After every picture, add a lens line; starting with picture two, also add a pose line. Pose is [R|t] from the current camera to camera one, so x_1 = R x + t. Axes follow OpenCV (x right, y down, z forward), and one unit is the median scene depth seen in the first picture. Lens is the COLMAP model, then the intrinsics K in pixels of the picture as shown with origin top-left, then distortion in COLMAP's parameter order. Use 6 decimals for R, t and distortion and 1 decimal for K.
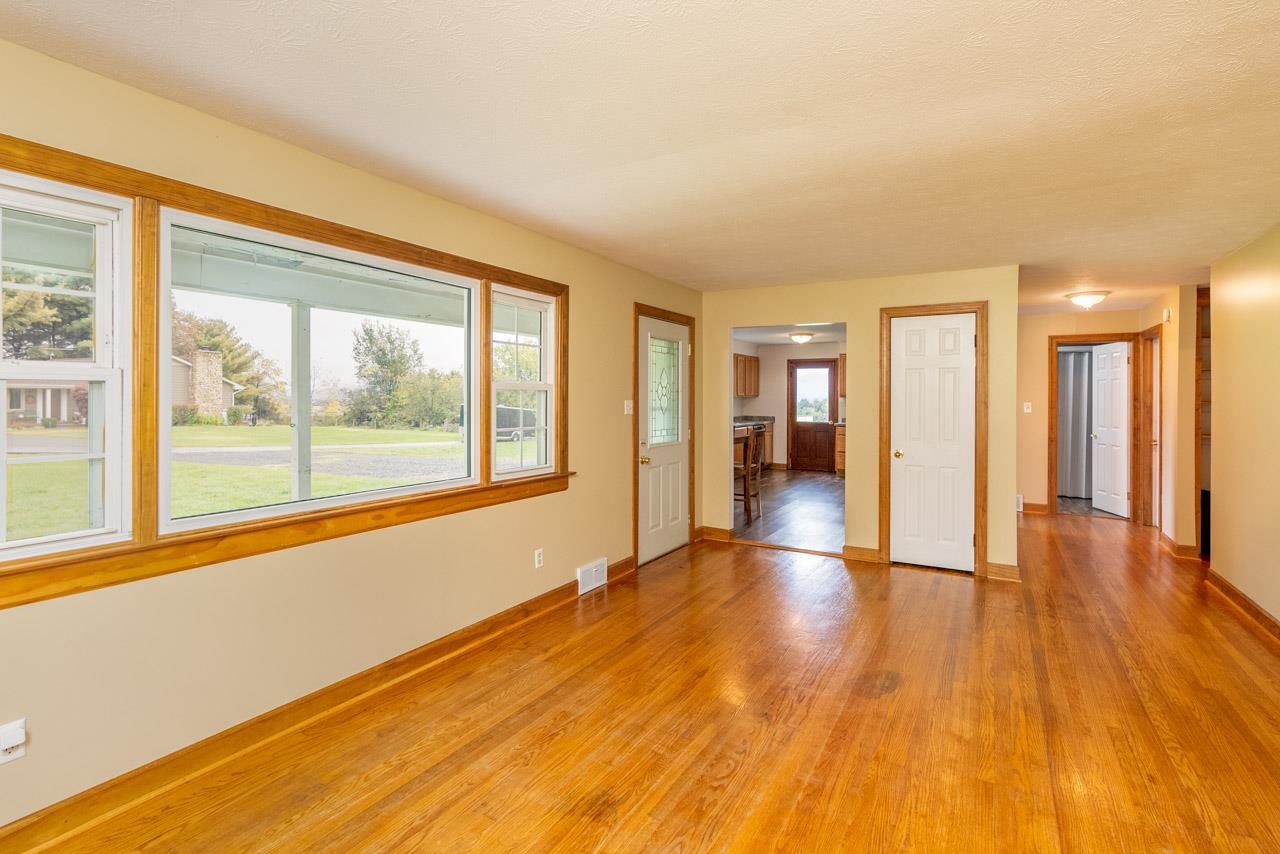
lens RADIAL K [[596.2, 0, 639.3], [0, 596.2, 399.9], [0, 0, 1]] dist [-0.001078, 0.000393]
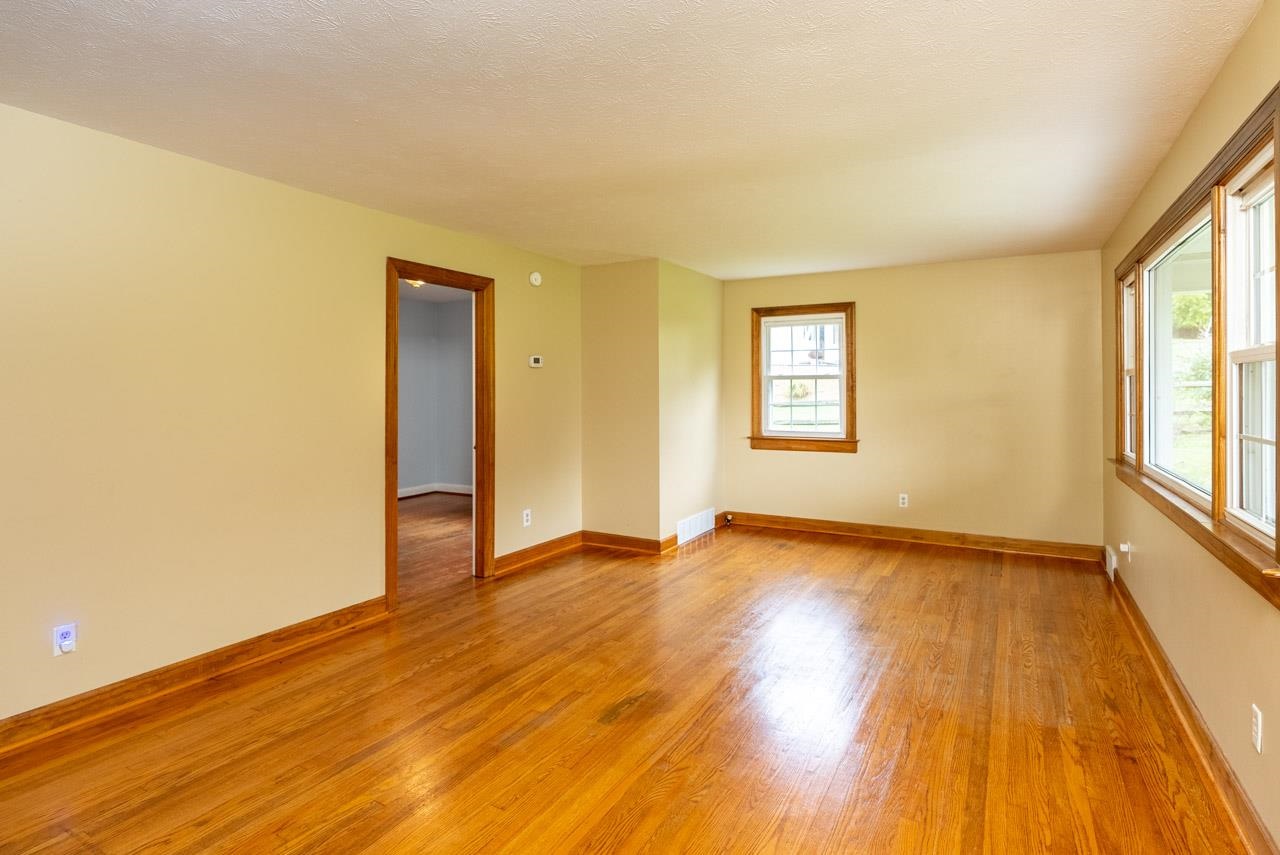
lens RADIAL K [[659.9, 0, 645.0], [0, 659.9, 387.3], [0, 0, 1]] dist [0.002875, 0.000788]
pose [[-0.999531, -0.005768, -0.030074, 0.409425], [-0.005787, 0.999983, 0.000557, 0.009308], [0.030070, 0.000731, -0.999548, 1.922931]]
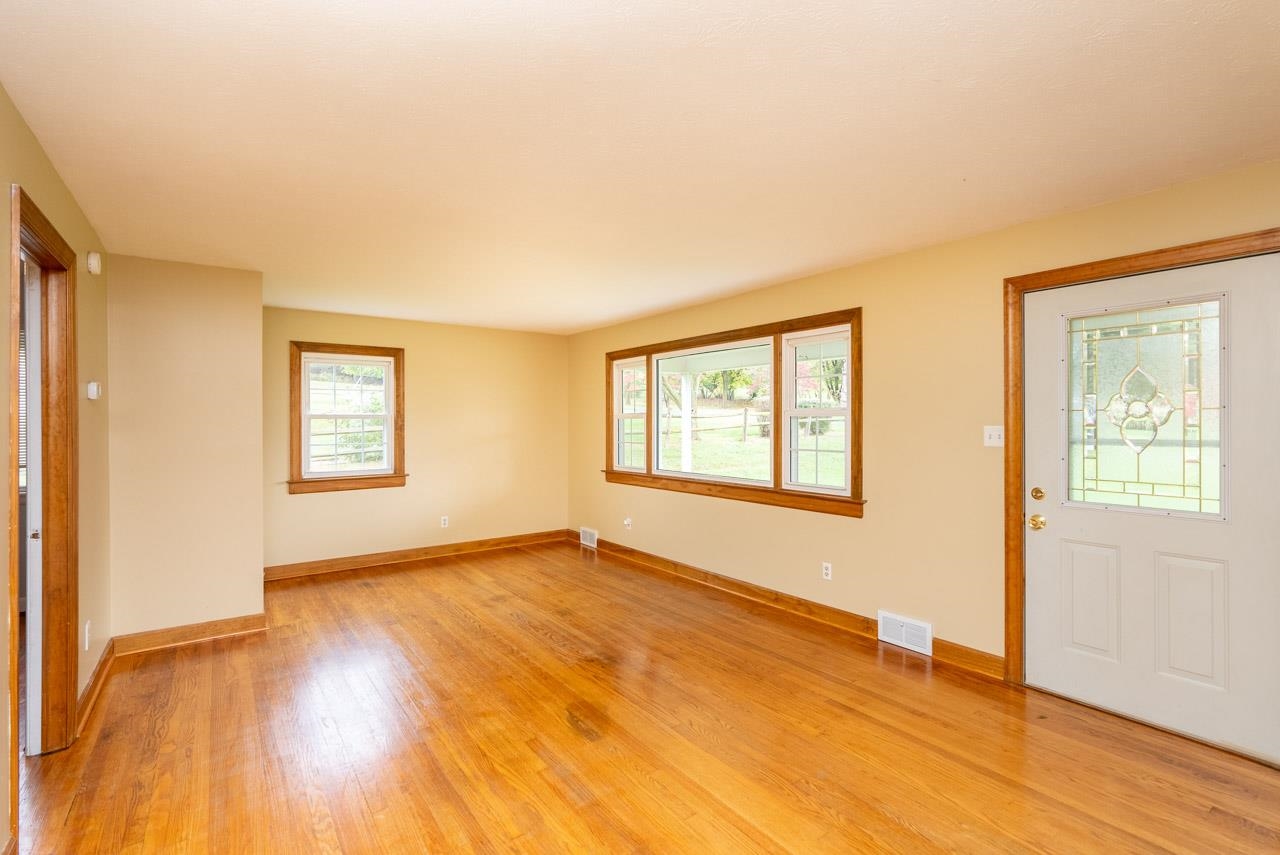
lens RADIAL K [[582.5, 0, 643.6], [0, 582.5, 412.7], [0, 0, 1]] dist [-0.002645, 0.000184]
pose [[-0.385210, -0.020242, -0.922607, 1.214960], [-0.001639, 0.999773, -0.021251, 0.000960], [0.922828, -0.006673, -0.385155, 1.418947]]
